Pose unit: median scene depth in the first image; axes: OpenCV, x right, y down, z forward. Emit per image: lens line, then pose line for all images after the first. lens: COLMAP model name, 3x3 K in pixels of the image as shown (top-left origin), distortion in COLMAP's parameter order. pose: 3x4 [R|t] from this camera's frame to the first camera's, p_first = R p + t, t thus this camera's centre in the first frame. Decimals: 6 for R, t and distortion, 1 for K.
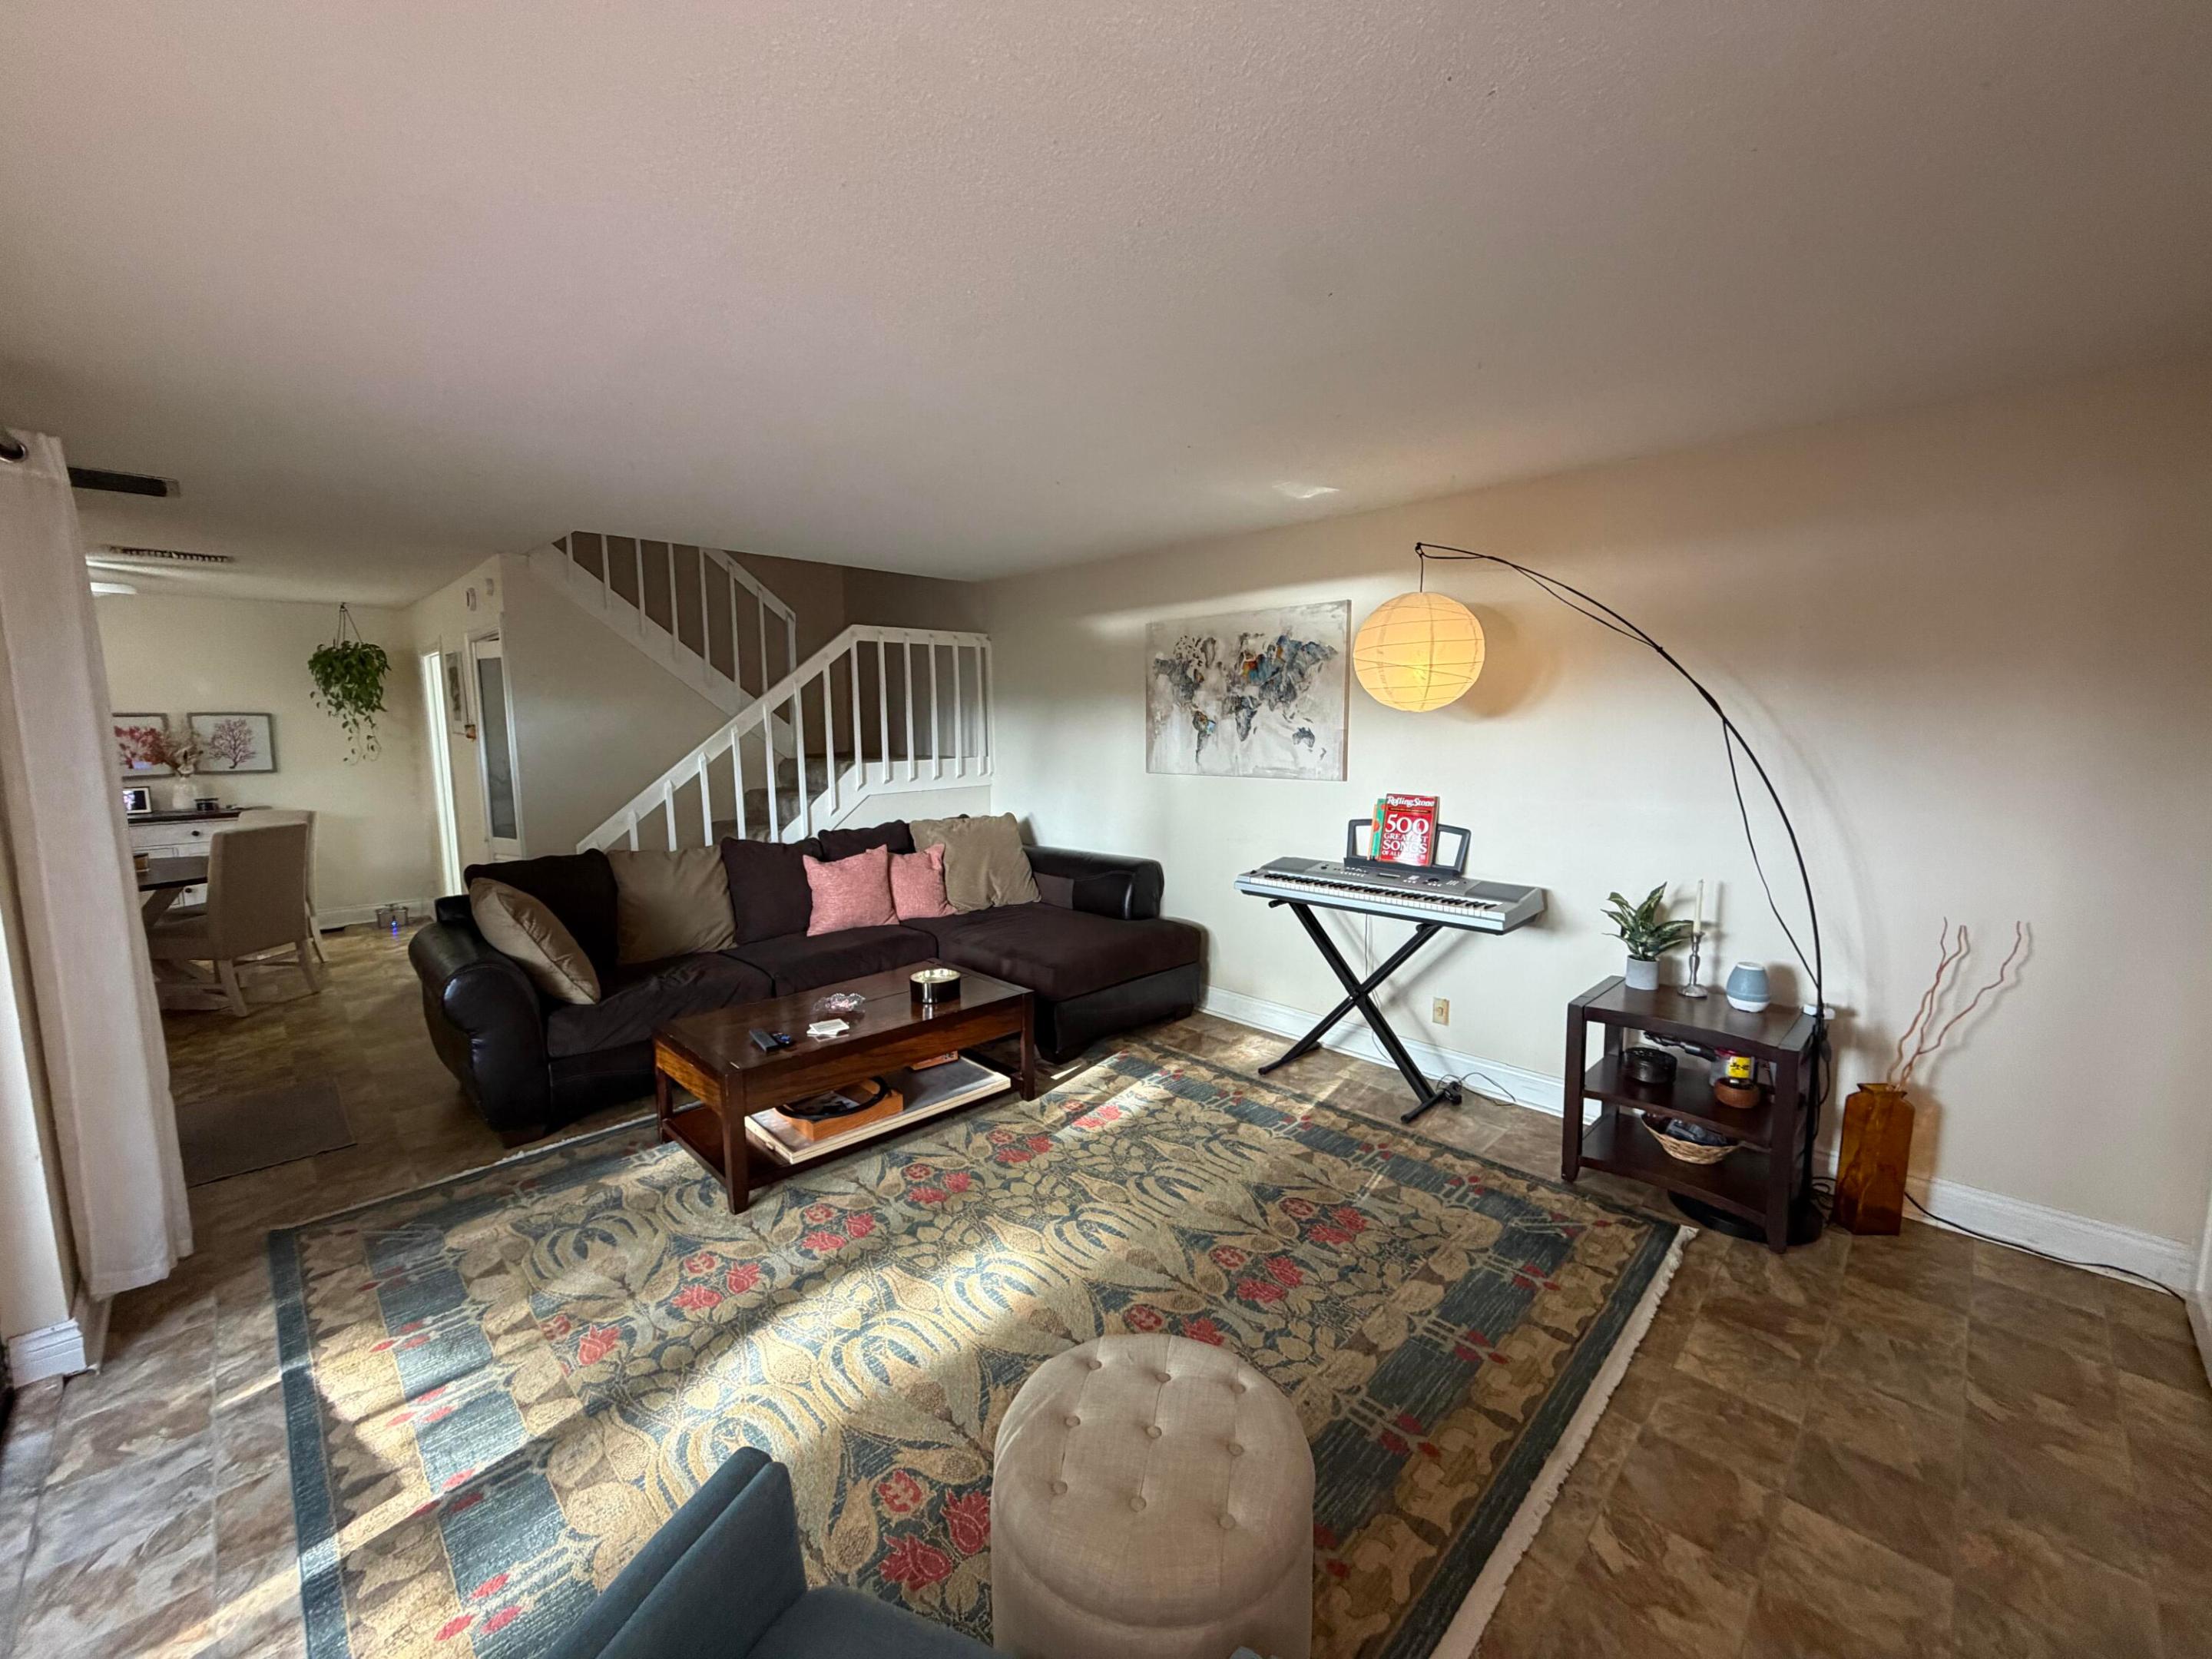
lens RADIAL K [[884.4, 0, 1113.0], [0, 884.4, 839.0], [0, 0, 1]] dist [-0.004992, -0.000812]
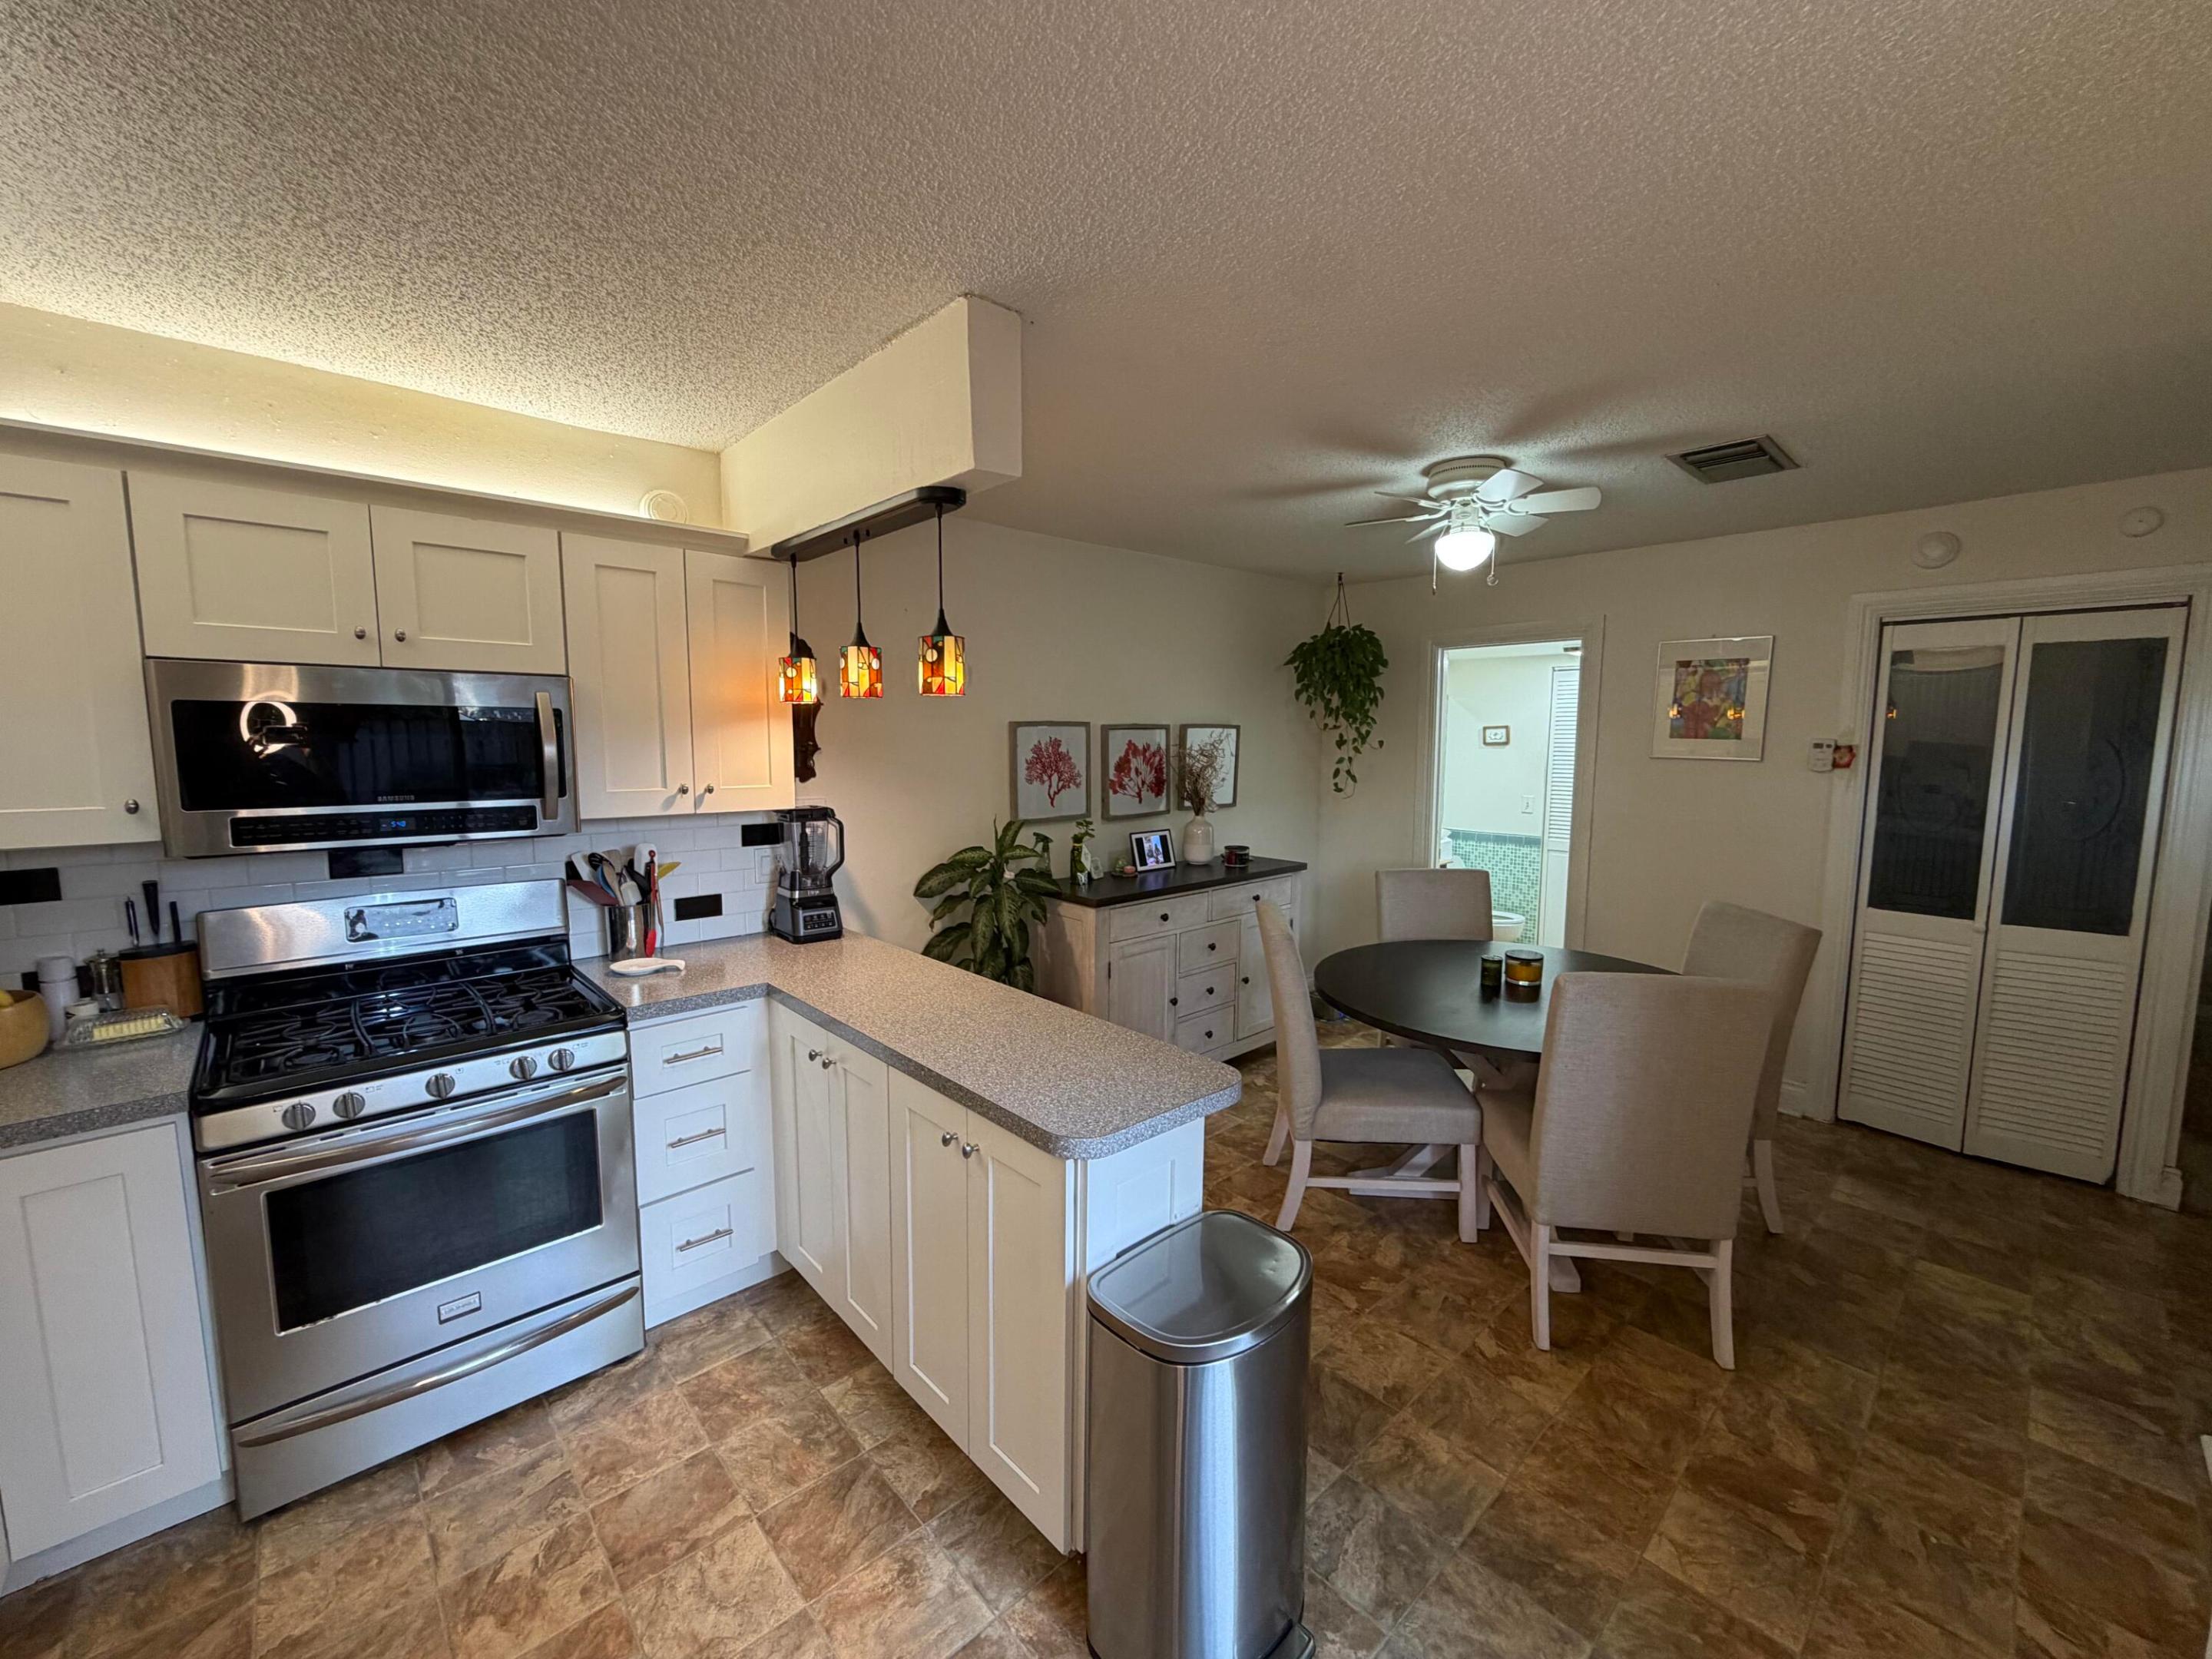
lens RADIAL K [[884.4, 0, 1095.8], [0, 884.4, 841.4], [0, 0, 1]] dist [-0.004992, -0.000812]
pose [[0.997705, -0.004054, -0.067596, -0.385160], [0.002365, 0.999684, -0.025045, 0.001223], [0.067677, 0.024827, 0.997398, -0.000259]]
